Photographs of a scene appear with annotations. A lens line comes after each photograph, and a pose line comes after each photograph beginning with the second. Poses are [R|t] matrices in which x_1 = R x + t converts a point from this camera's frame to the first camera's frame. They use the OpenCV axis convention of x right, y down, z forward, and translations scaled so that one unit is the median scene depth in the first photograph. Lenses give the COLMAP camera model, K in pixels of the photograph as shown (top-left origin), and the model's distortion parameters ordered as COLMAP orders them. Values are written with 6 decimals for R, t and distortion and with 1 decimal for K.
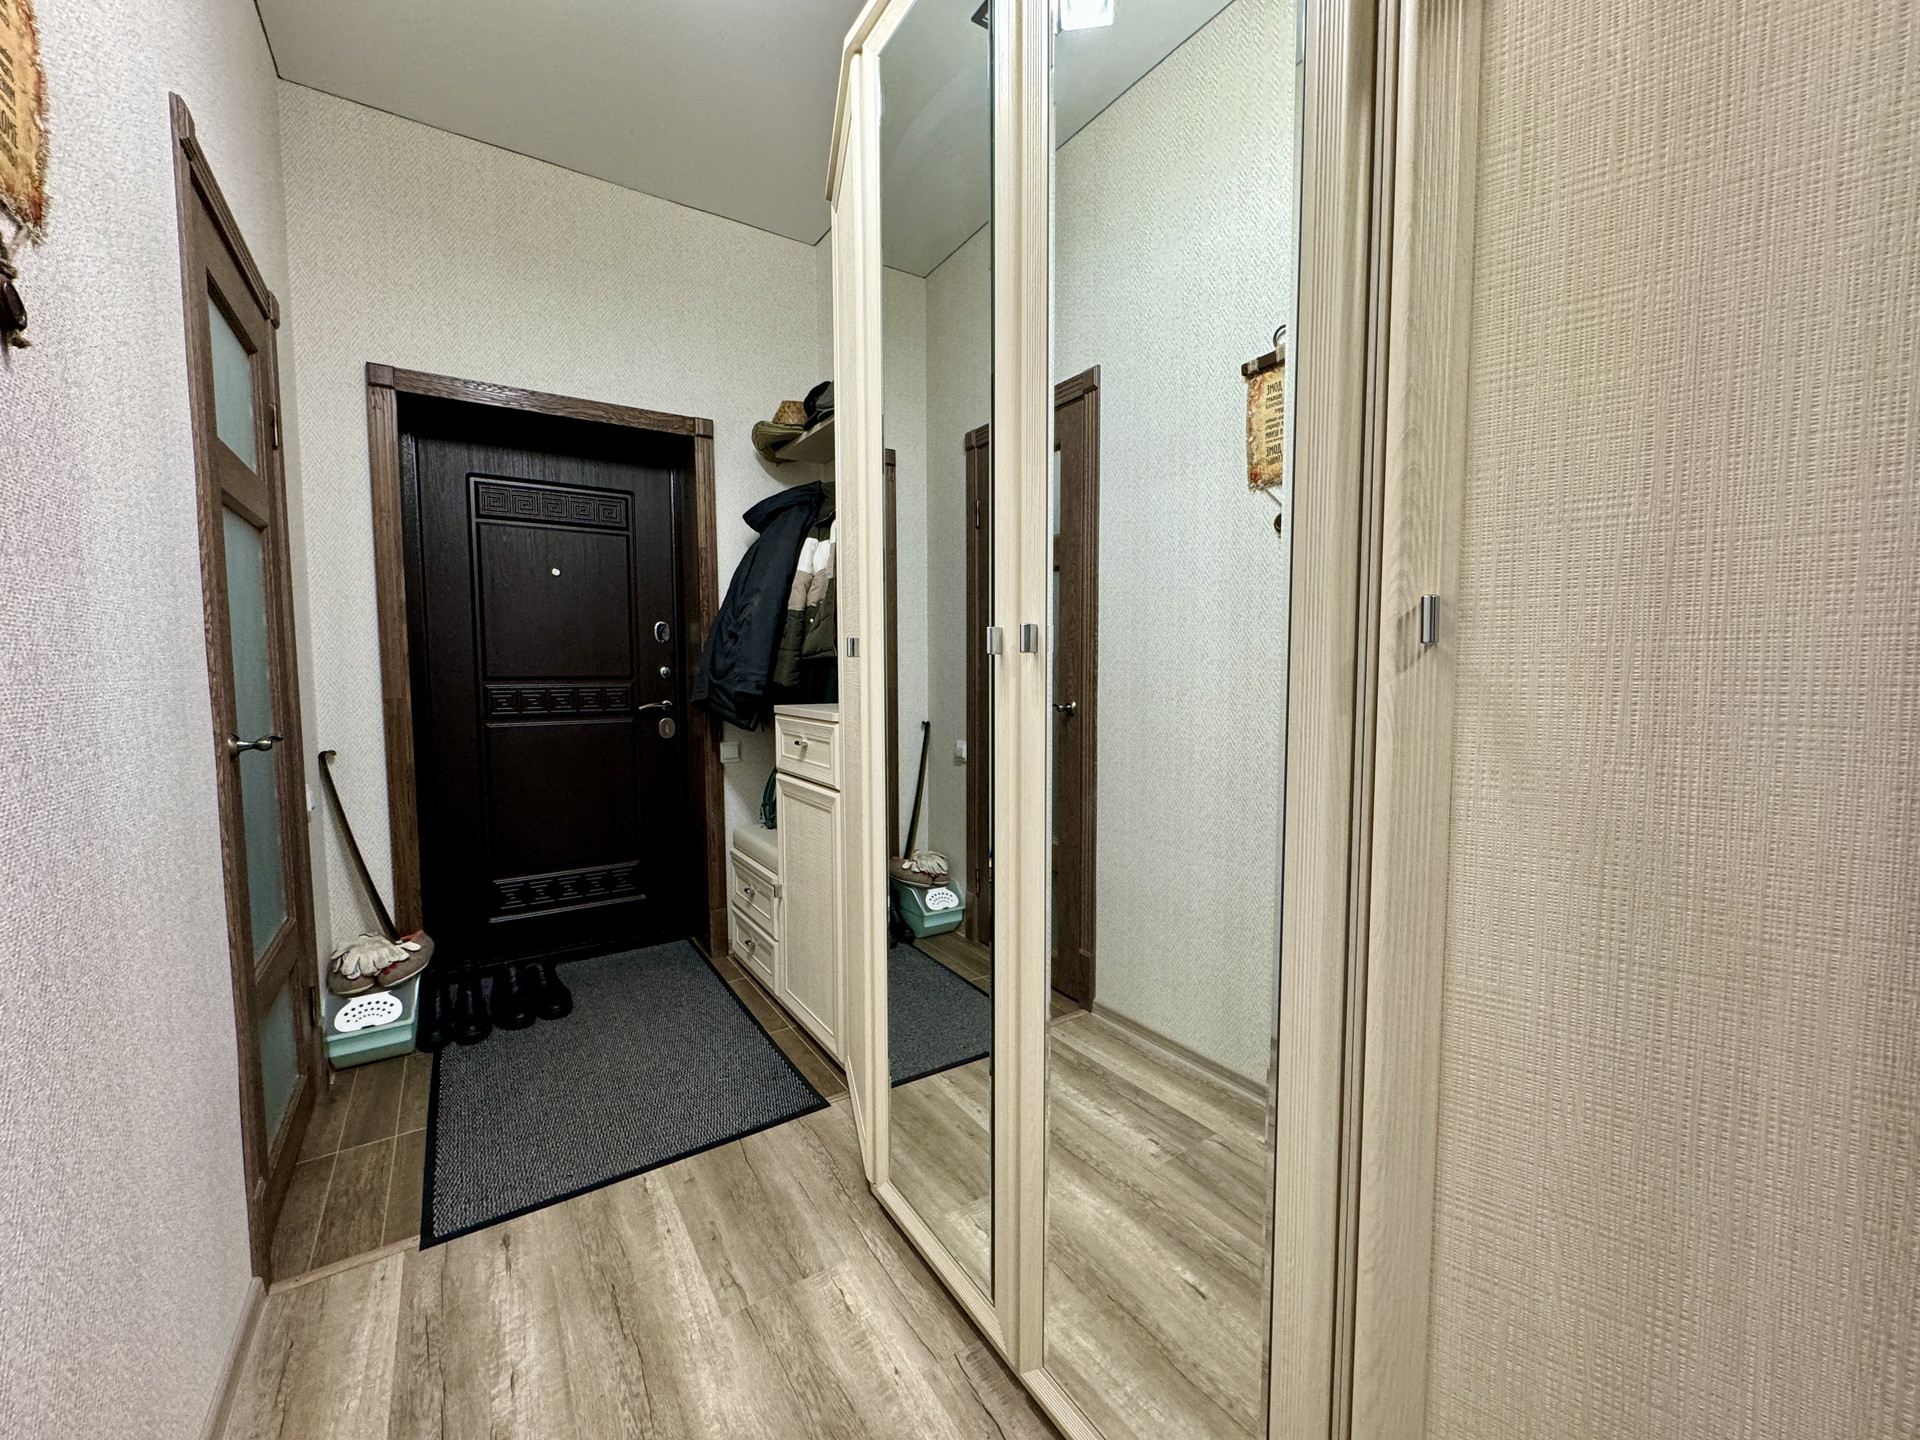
lens RADIAL K [[763.7, 0, 962.1], [0, 763.7, 717.9], [0, 0, 1]] dist [-0.001475, 0.000022]
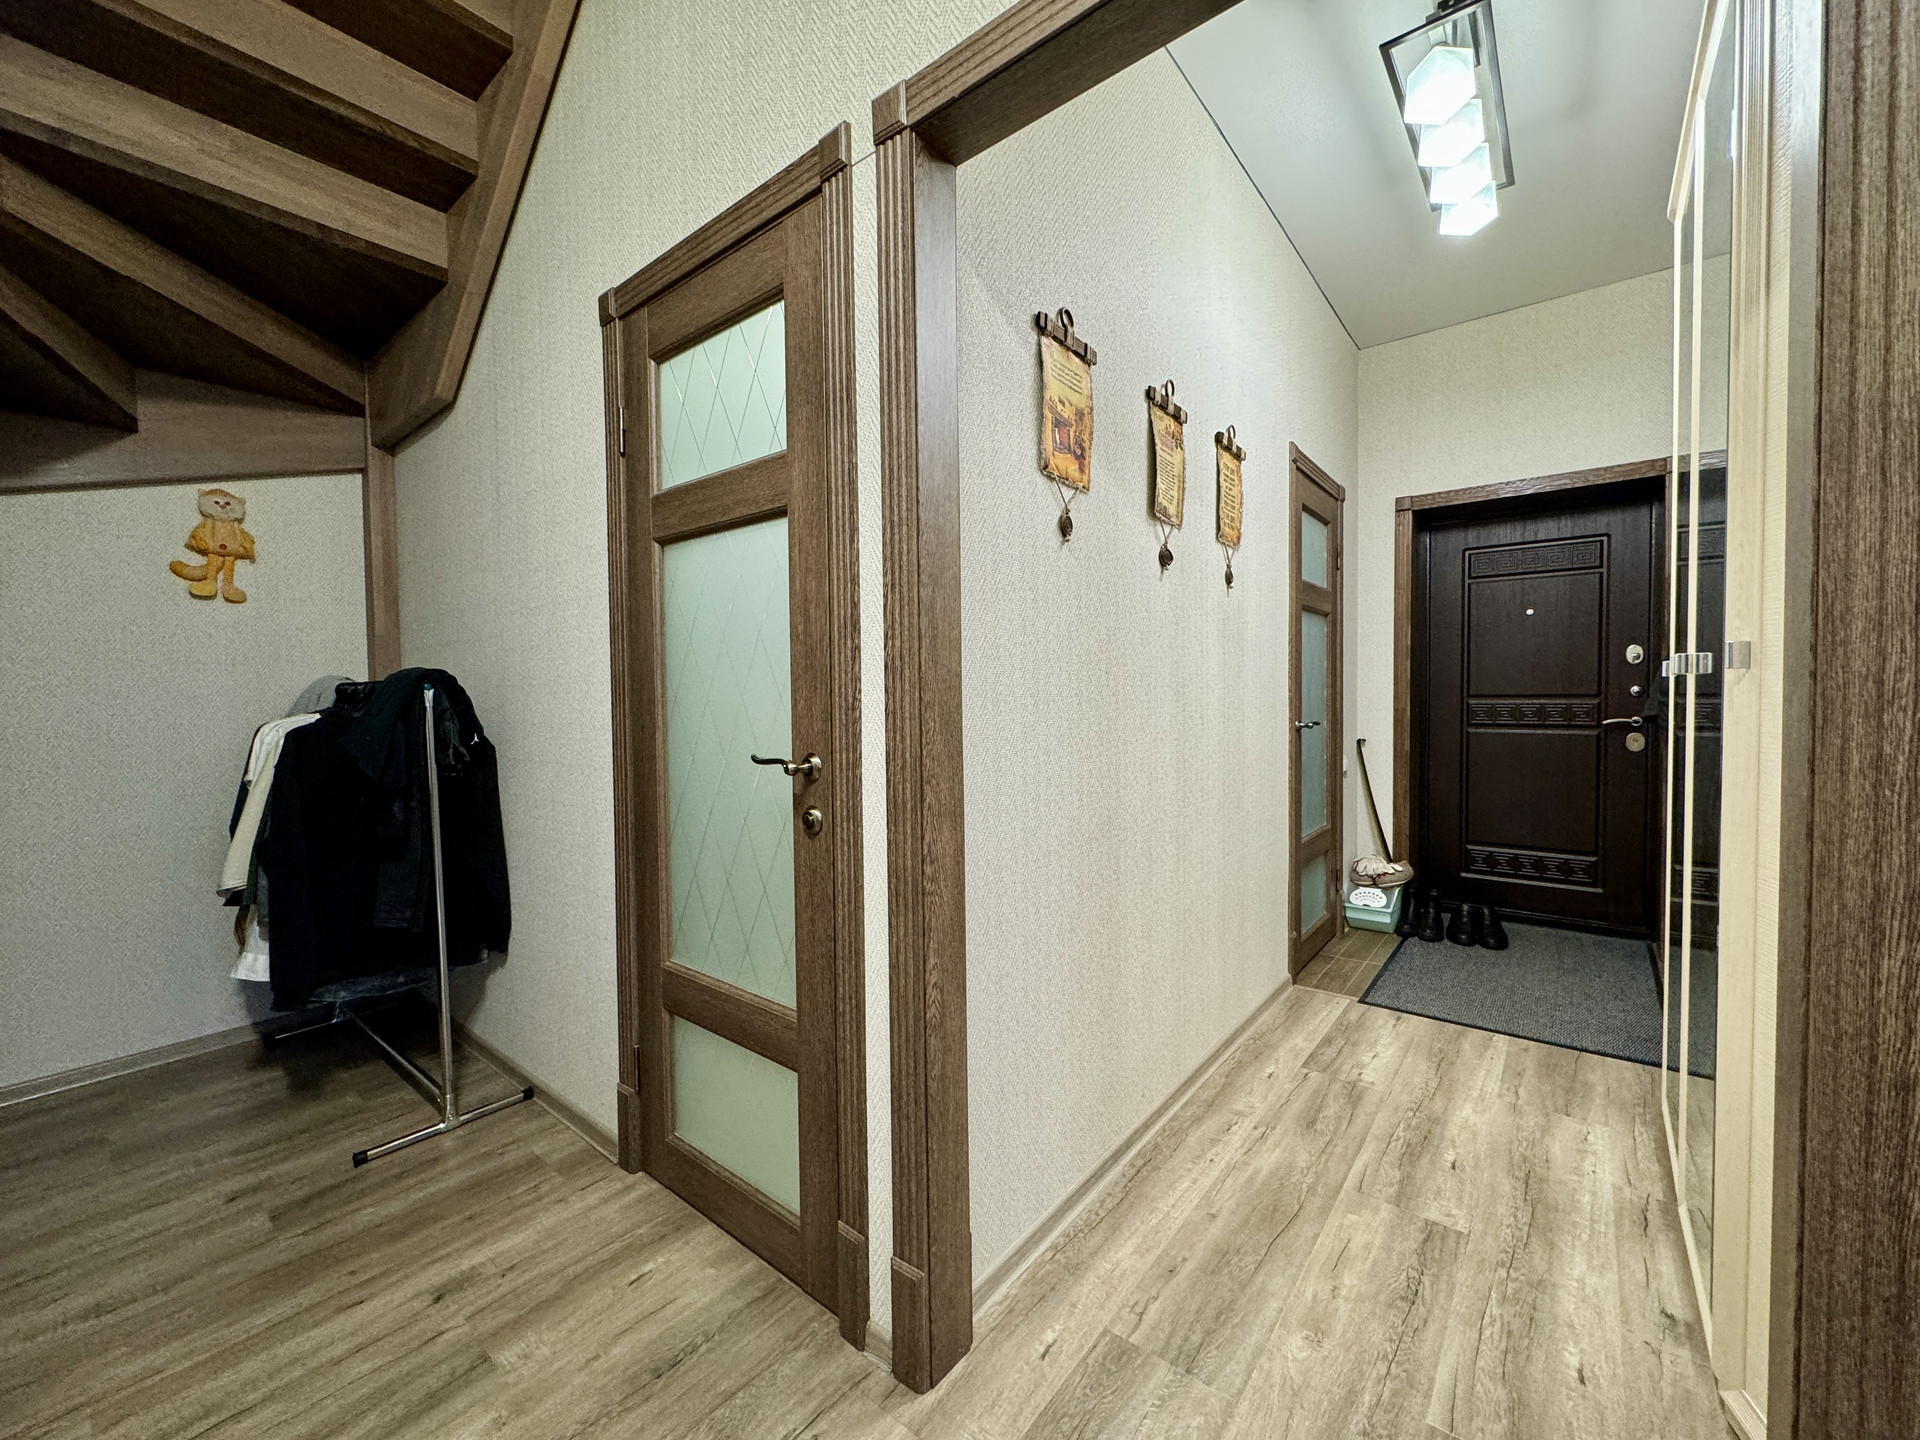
lens RADIAL K [[763.7, 0, 958.6], [0, 763.7, 718.3], [0, 0, 1]] dist [-0.001475, 0.000022]
pose [[0.300446, 0.030270, -0.953318, 0.504320], [-0.056031, 0.998330, 0.014041, 0.025976], [0.952152, 0.049197, 0.301641, -0.348342]]
